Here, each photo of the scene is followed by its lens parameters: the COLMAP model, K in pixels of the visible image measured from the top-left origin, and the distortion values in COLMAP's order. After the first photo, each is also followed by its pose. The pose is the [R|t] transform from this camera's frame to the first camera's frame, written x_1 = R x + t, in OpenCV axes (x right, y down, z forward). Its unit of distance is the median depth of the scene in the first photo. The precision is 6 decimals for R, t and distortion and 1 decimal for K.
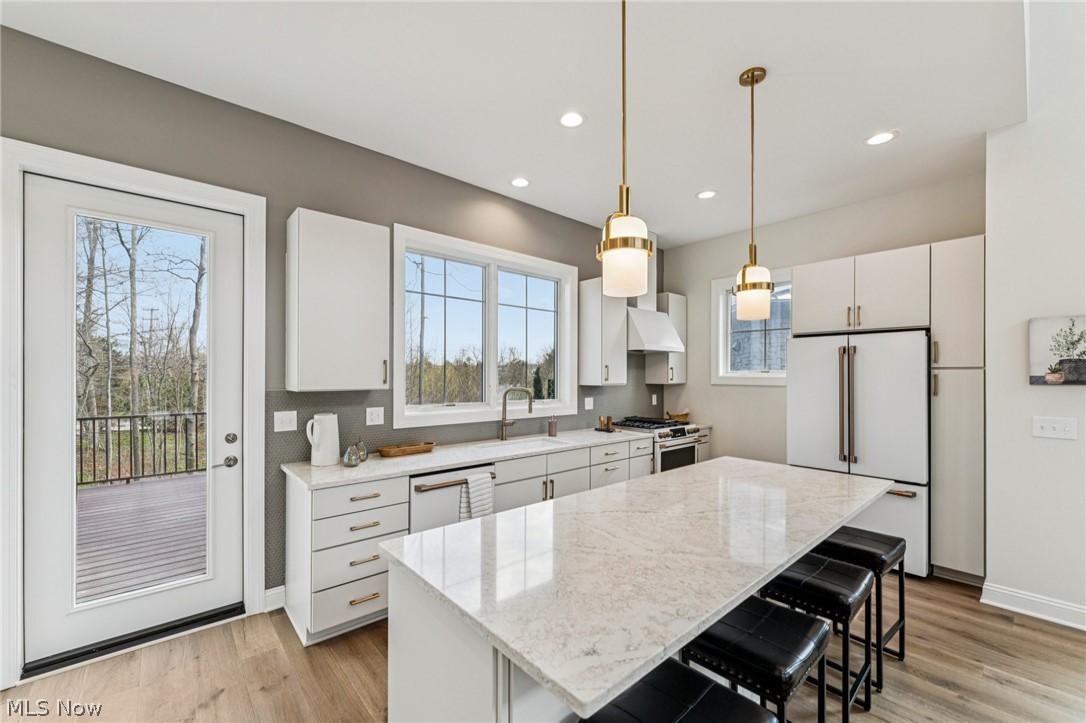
lens RADIAL K [[436.7, 0, 535.9], [0, 436.7, 375.7], [0, 0, 1]] dist [0.001208, -0.000804]
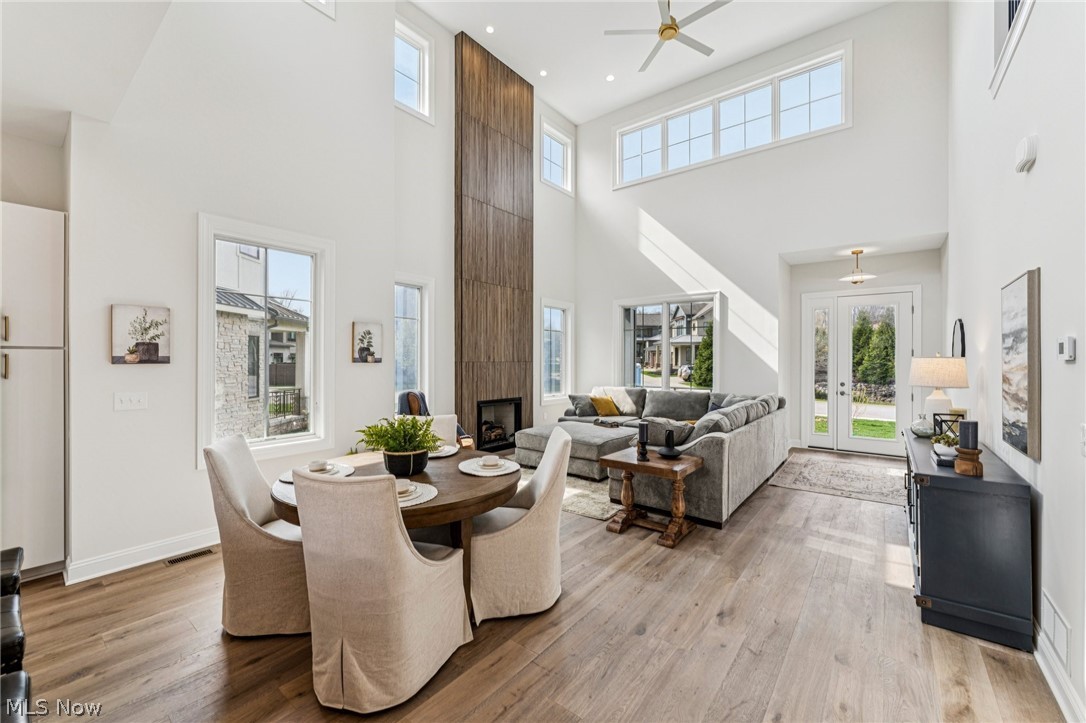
lens RADIAL K [[436.7, 0, 543.9], [0, 436.7, 359.6], [0, 0, 1]] dist [0.001208, -0.000804]
pose [[-0.185800, -0.004319, 0.982578, -0.117763], [-0.001025, 0.999991, 0.004202, 0.002376], [-0.982587, -0.000227, -0.185803, 0.099507]]
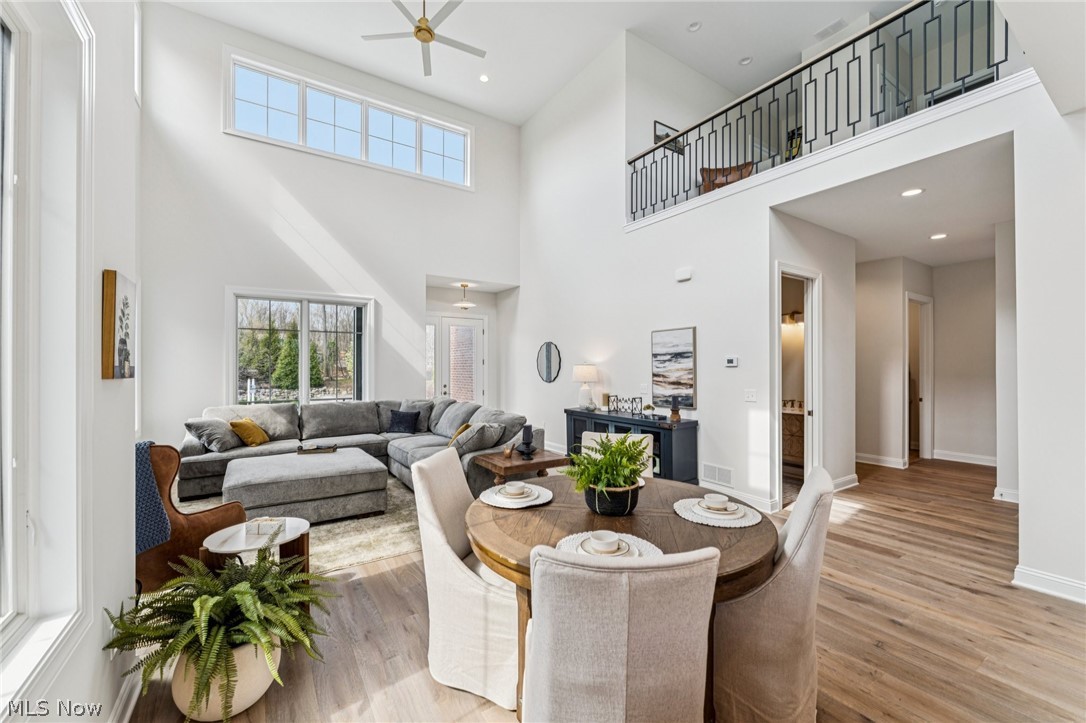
lens RADIAL K [[436.7, 0, 543.6], [0, 436.7, 363.4], [0, 0, 1]] dist [0.001208, -0.000804]
pose [[-0.990934, -0.000600, 0.134351, 0.660785], [-0.001139, 0.999992, -0.003934, 0.000379], [-0.134348, -0.004051, -0.990926, 0.791433]]
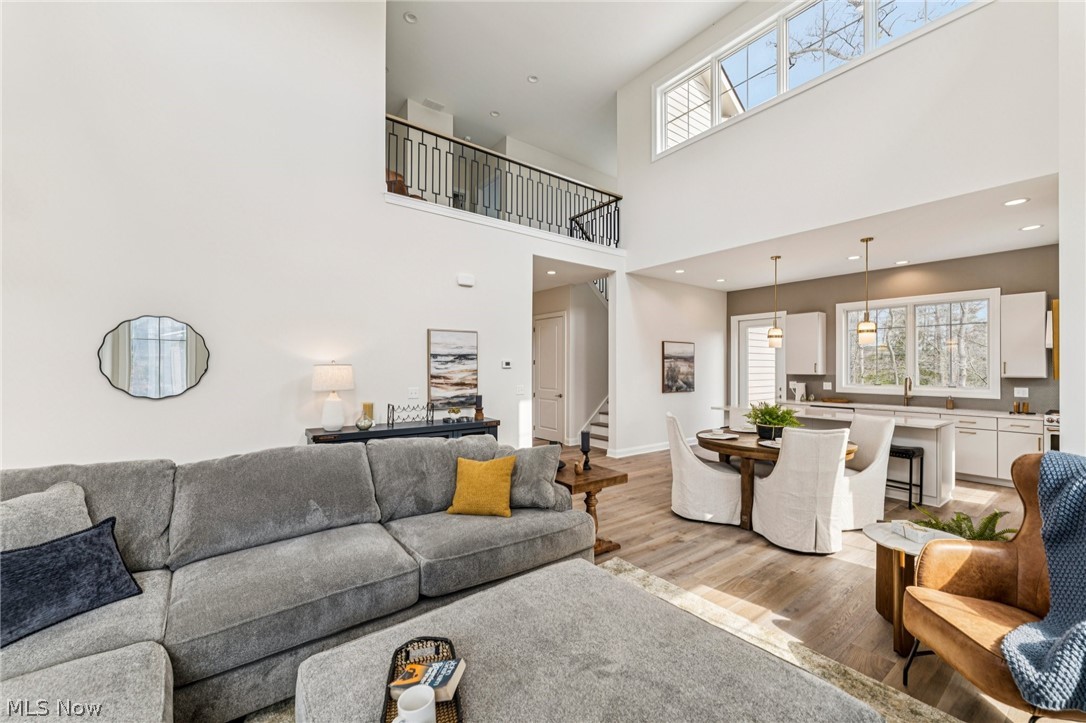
lens RADIAL K [[436.7, 0, 538.8], [0, 436.7, 364.4], [0, 0, 1]] dist [0.001208, -0.000804]
pose [[-0.073699, -0.011736, -0.997211, 1.902296], [-0.005595, 0.999920, -0.011355, 0.008535], [0.997265, 0.004742, -0.073759, -0.359945]]
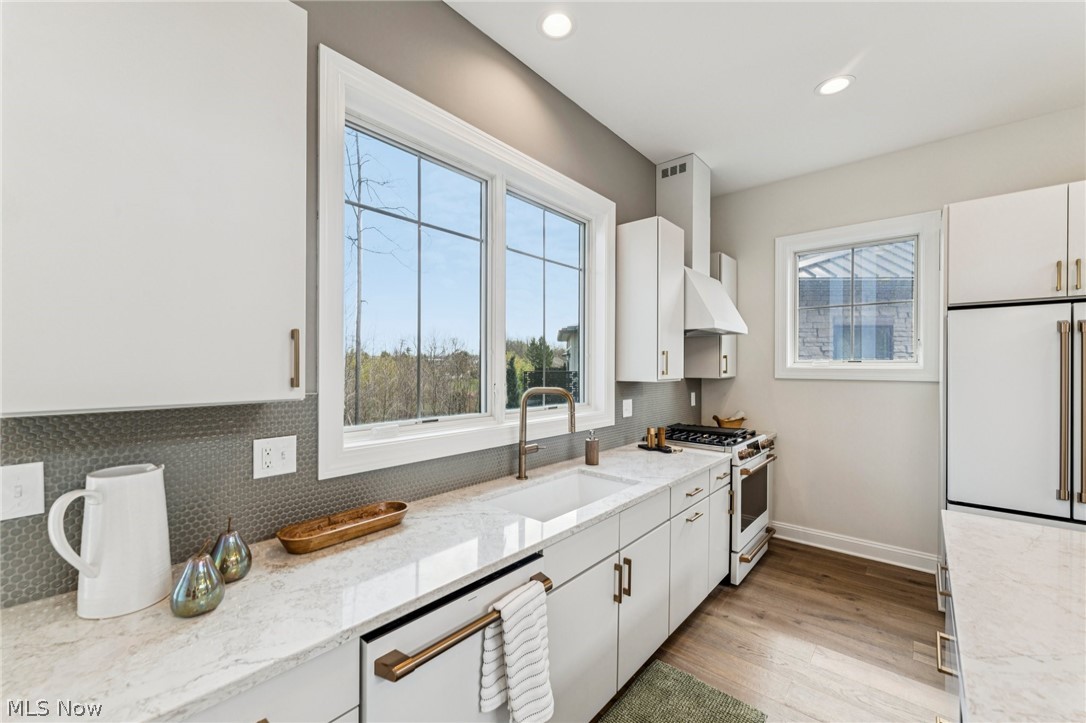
lens RADIAL K [[436.7, 0, 536.5], [0, 436.7, 368.7], [0, 0, 1]] dist [0.001208, -0.000804]
pose [[0.990856, -0.001862, 0.134914, -0.142053], [0.001325, 0.999991, 0.004067, -0.000182], [-0.134920, -0.003851, 0.990849, 0.455024]]
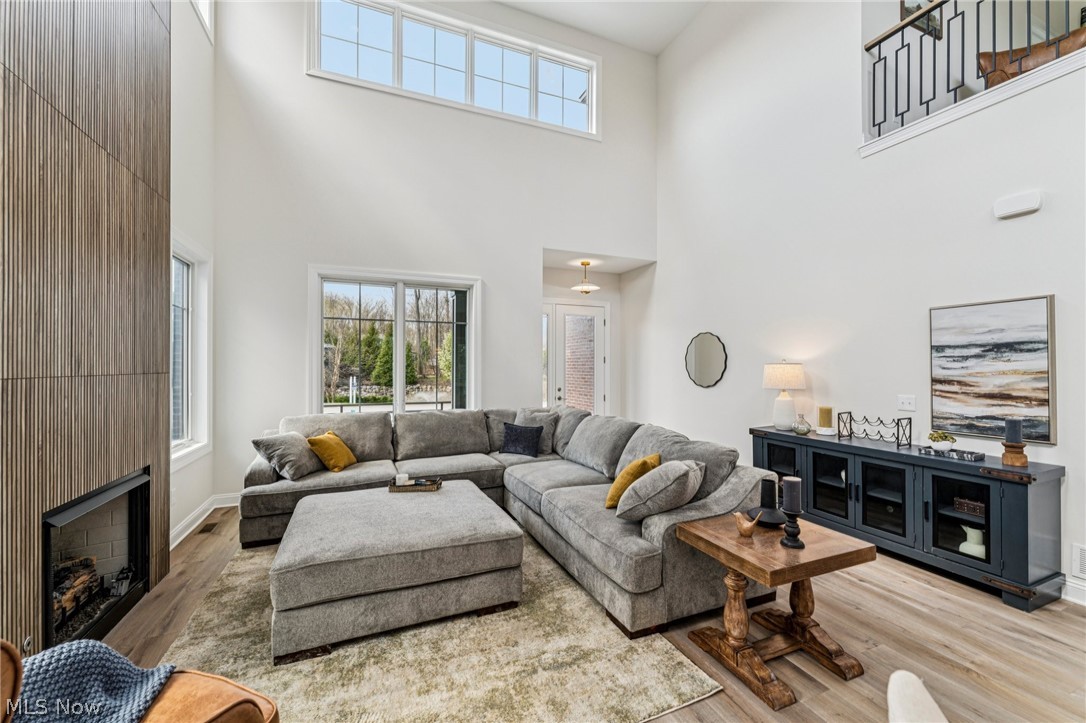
lens RADIAL K [[436.7, 0, 541.4], [0, 436.7, 363.0], [0, 0, 1]] dist [0.001208, -0.000804]
pose [[-0.948055, -0.002927, 0.318092, 0.985124], [-0.003659, 0.999992, -0.001704, 0.001395], [-0.318084, -0.002779, -0.948058, 0.344904]]
